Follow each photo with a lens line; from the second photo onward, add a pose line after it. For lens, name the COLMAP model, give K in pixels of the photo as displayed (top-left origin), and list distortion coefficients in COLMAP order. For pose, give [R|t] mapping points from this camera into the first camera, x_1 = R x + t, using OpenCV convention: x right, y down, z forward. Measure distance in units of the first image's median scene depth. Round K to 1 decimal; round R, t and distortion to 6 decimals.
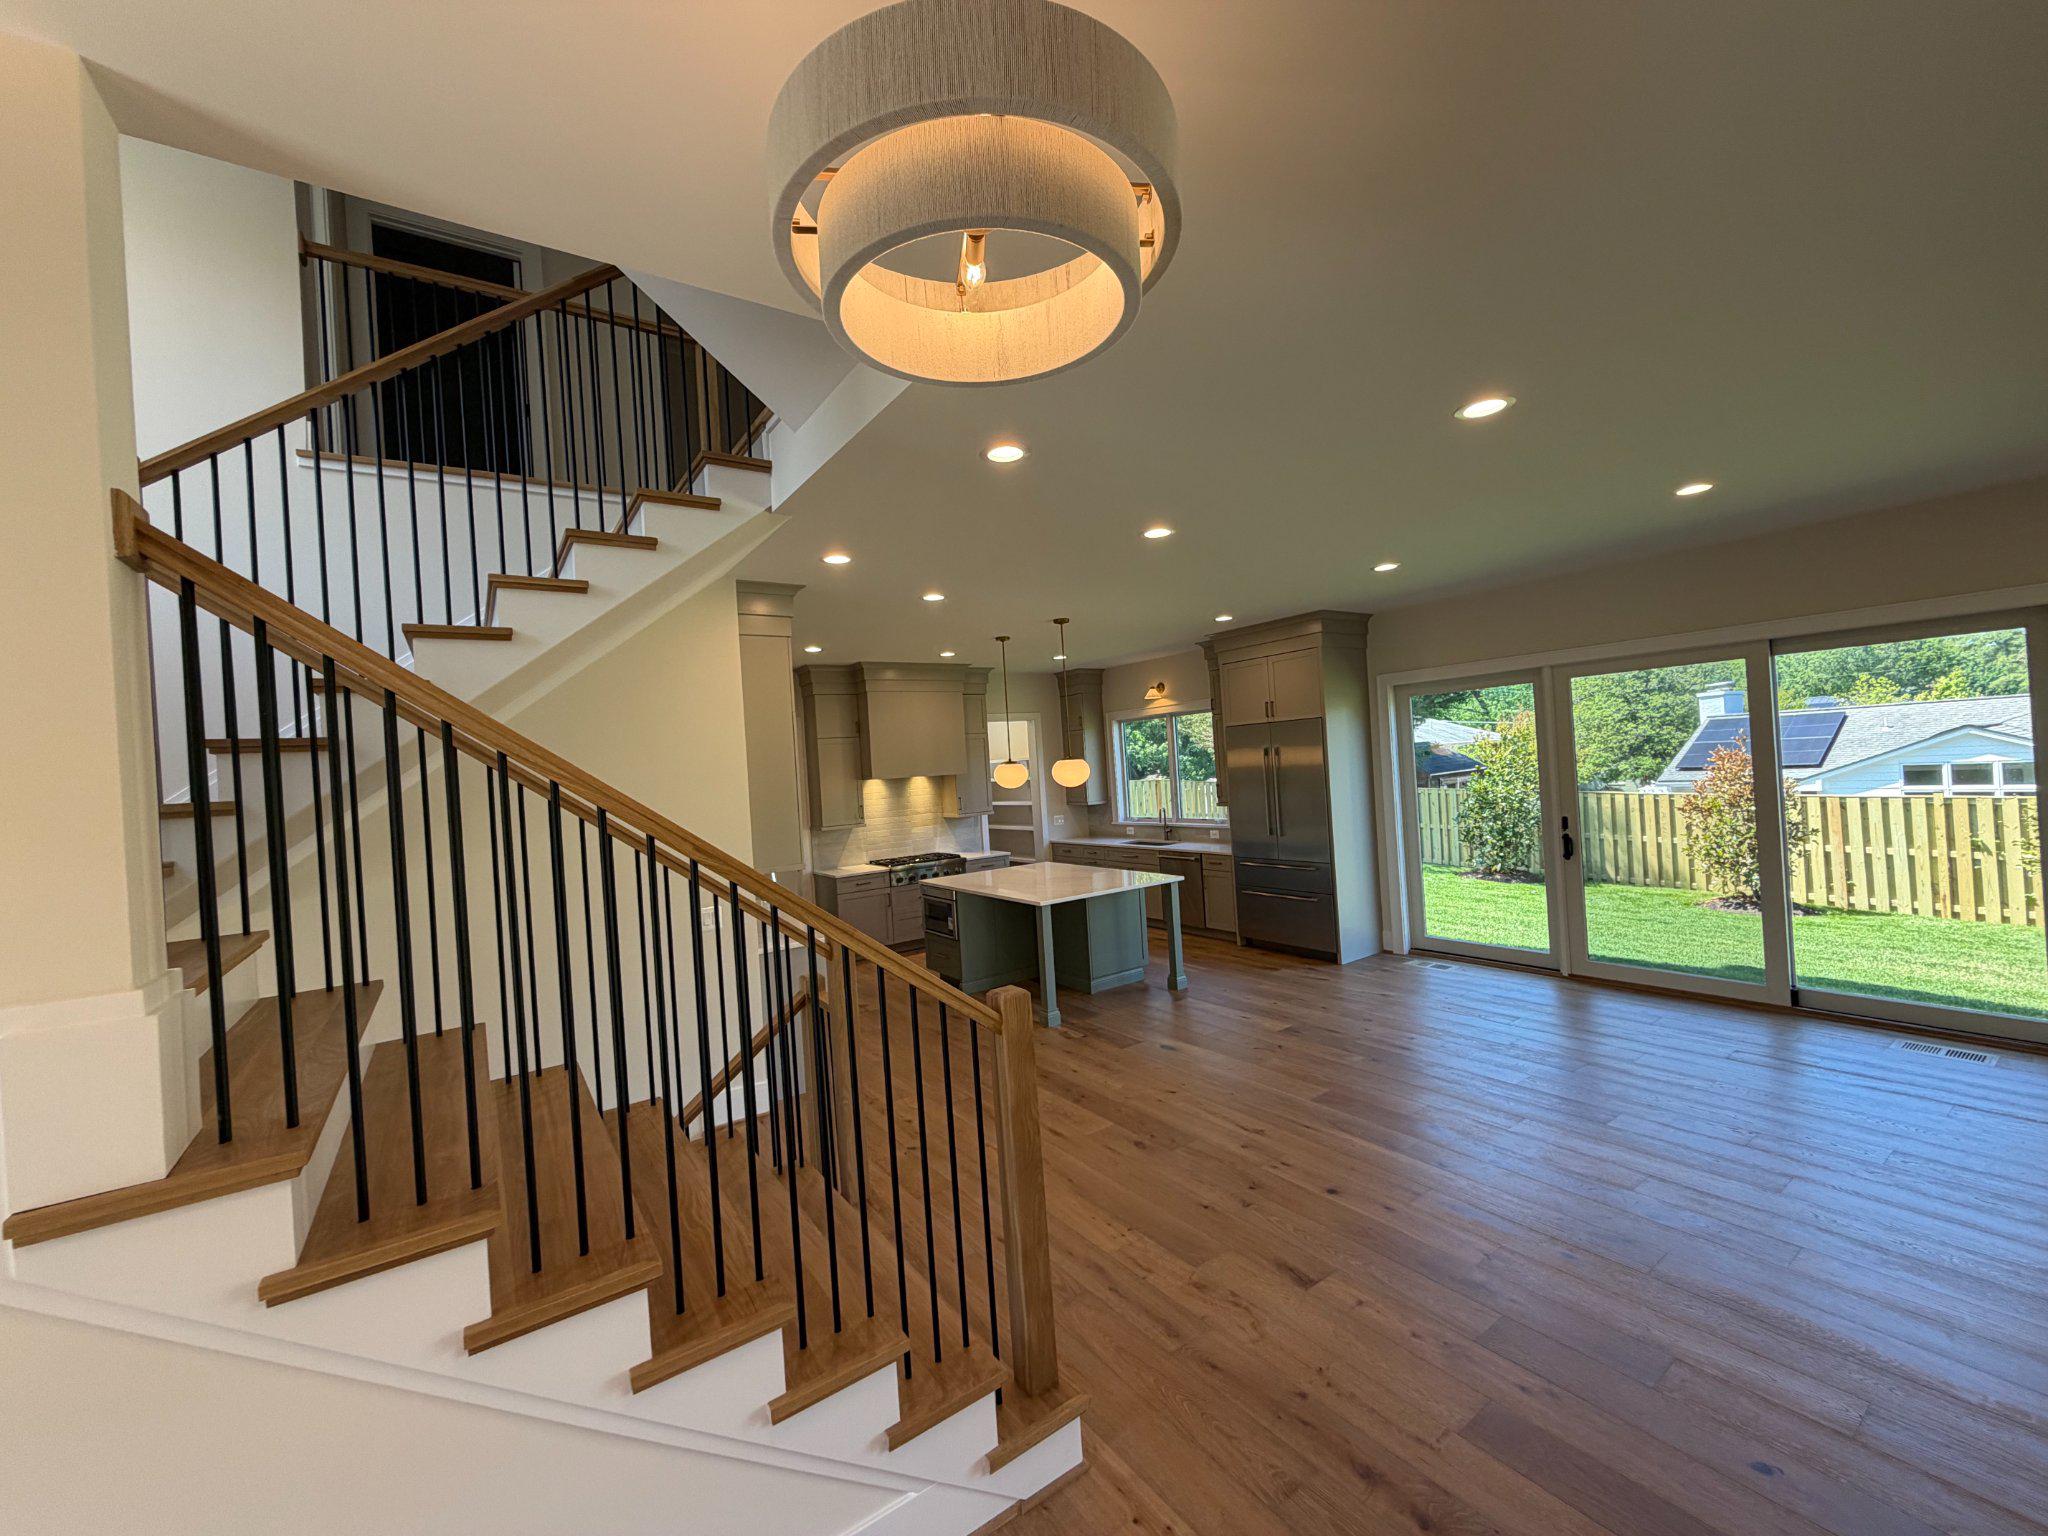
lens RADIAL K [[821.8, 0, 1016.3], [0, 821.8, 763.9], [0, 0, 1]] dist [-0.000136, -0.000583]
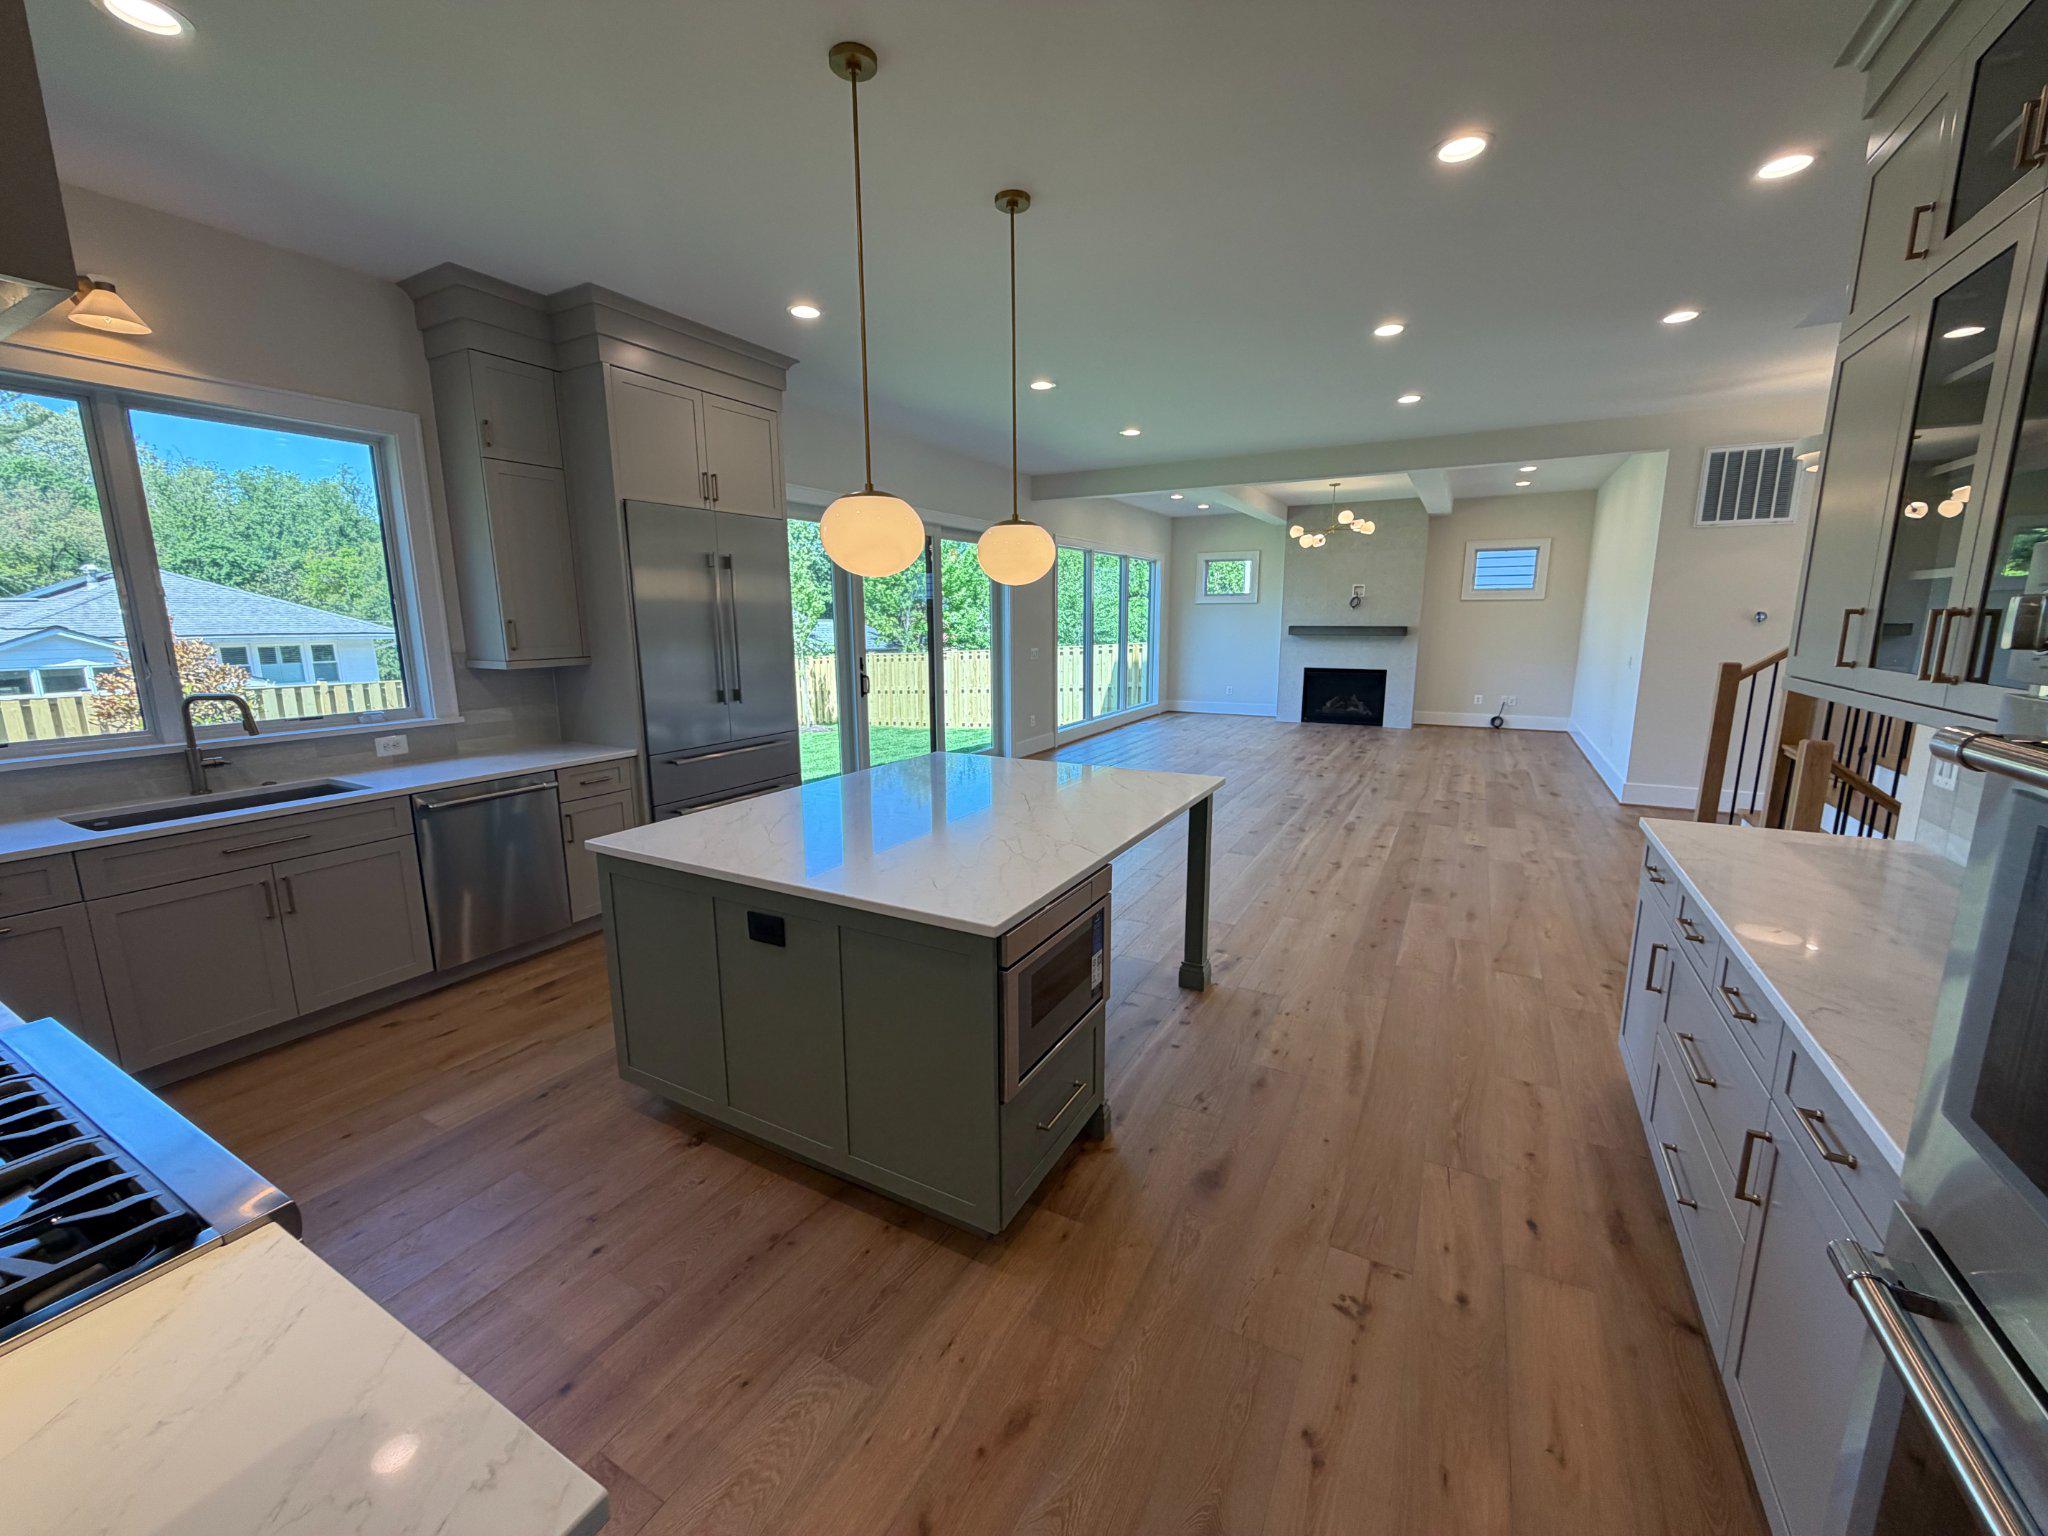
lens RADIAL K [[821.8, 0, 1010.3], [0, 821.8, 764.2], [0, 0, 1]] dist [-0.000136, -0.000583]
pose [[-0.445640, -0.095308, 0.890124, -0.316817], [0.031216, 0.992057, 0.121850, 0.062101], [-0.894668, 0.082088, -0.439125, 1.046498]]
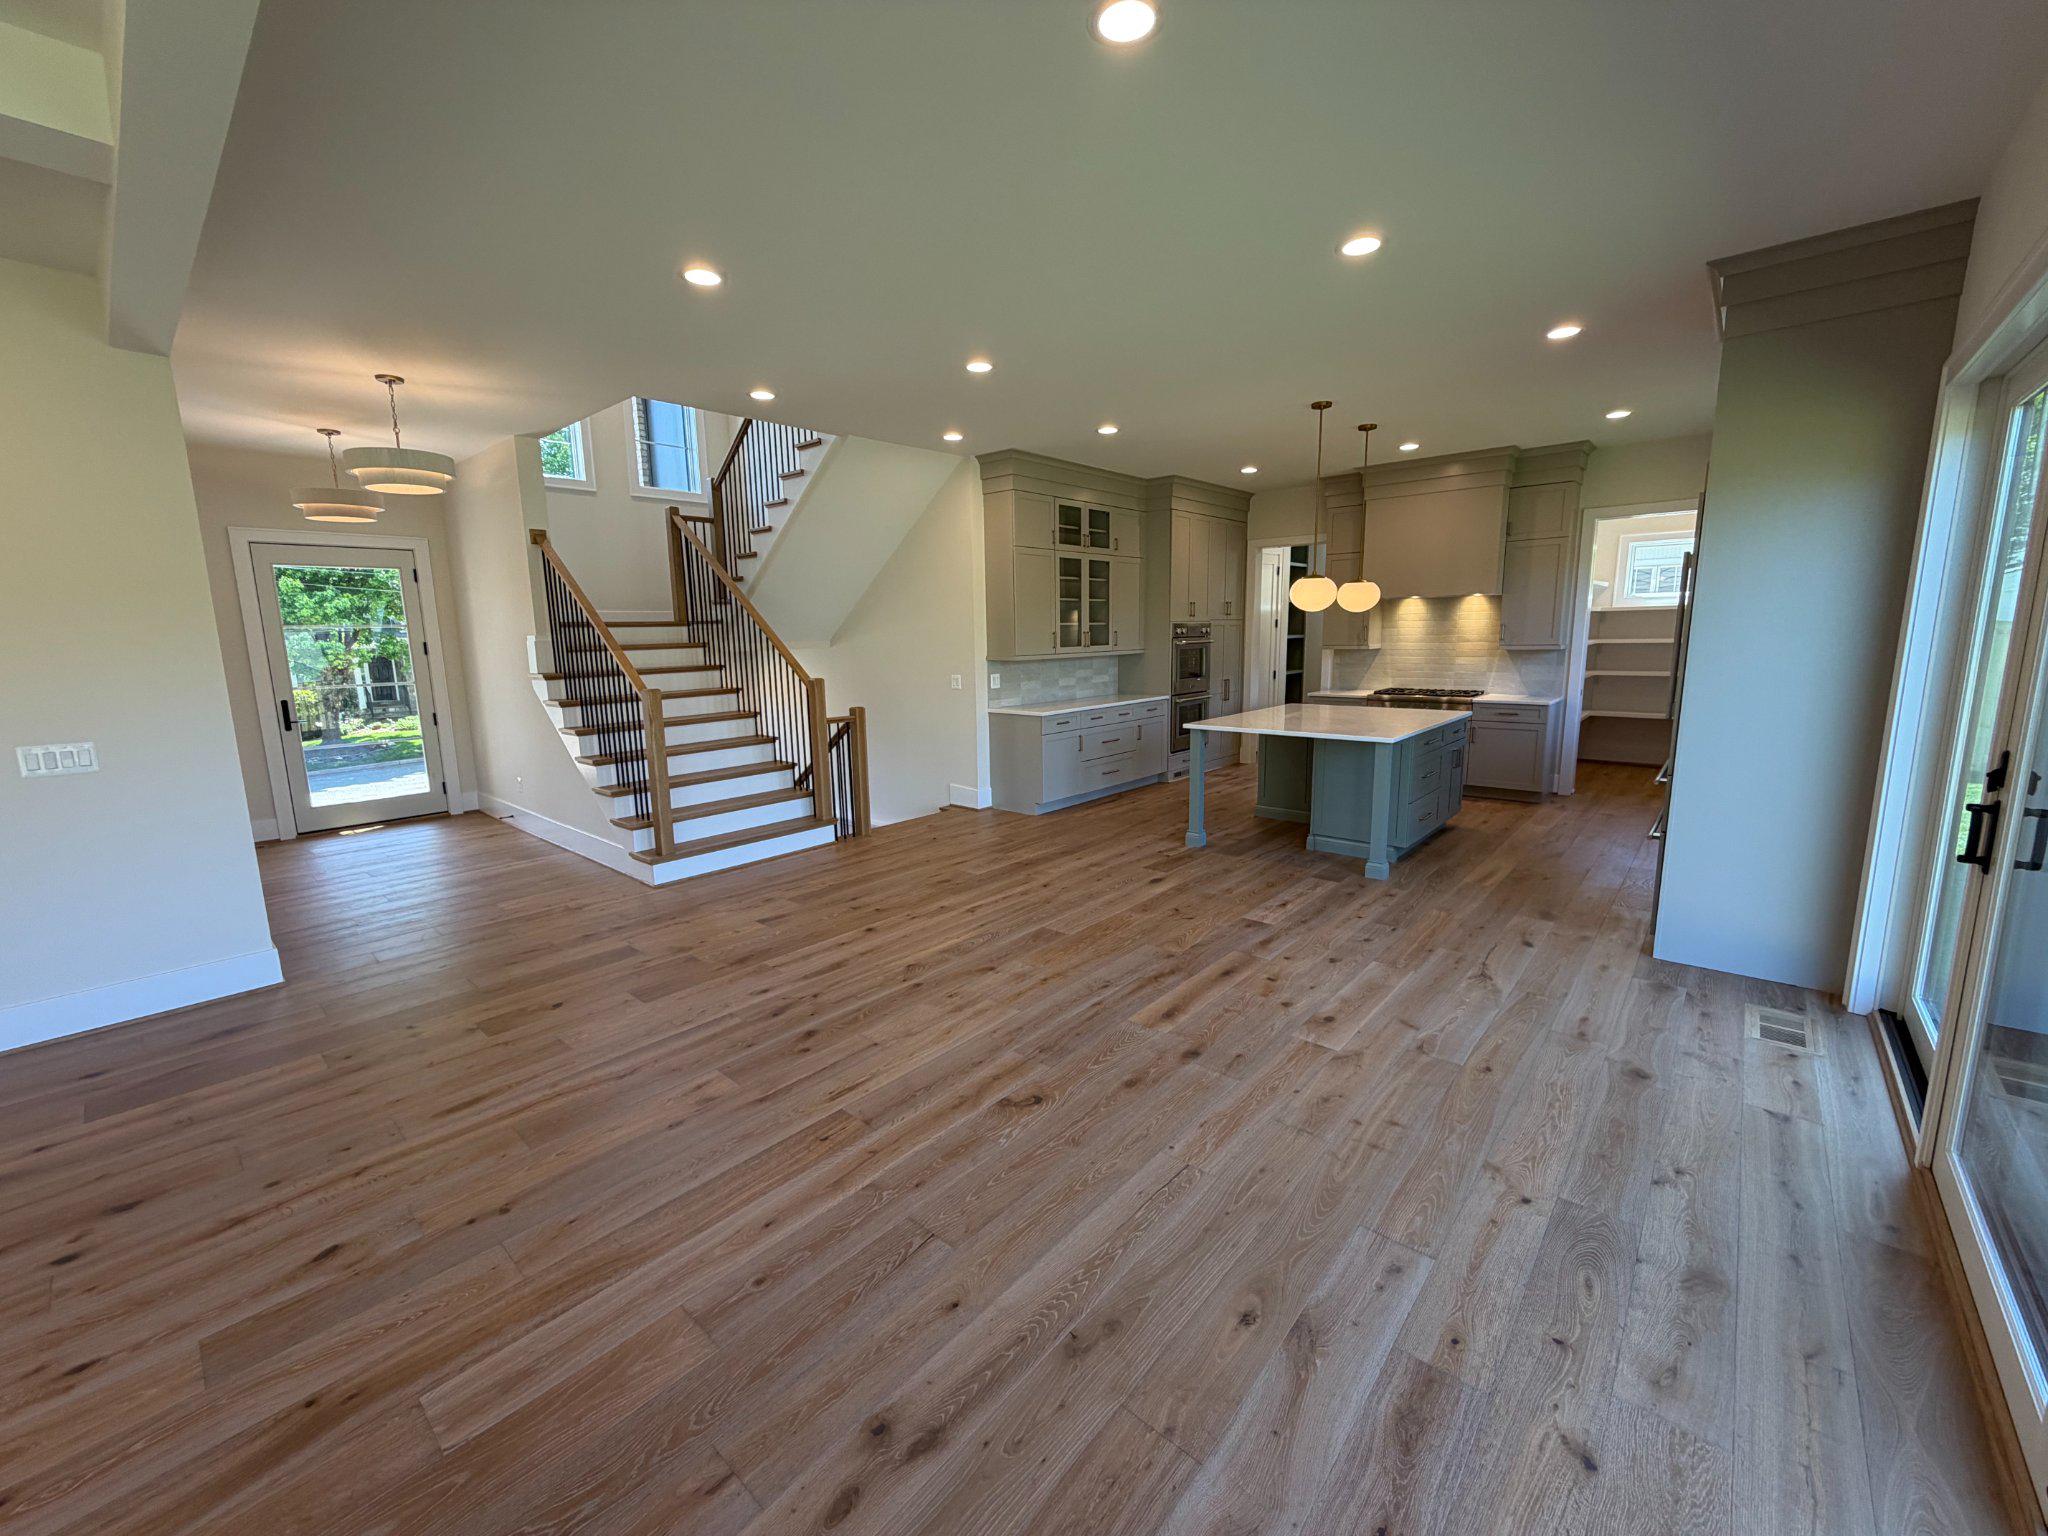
lens RADIAL K [[821.8, 0, 1007.0], [0, 821.8, 772.0], [0, 0, 1]] dist [-0.000136, -0.000583]
pose [[0.238181, 0.222968, -0.945280, 0.714606], [0.007719, 0.972826, 0.231410, -0.008702], [0.971190, -0.062414, 0.229988, 0.412838]]
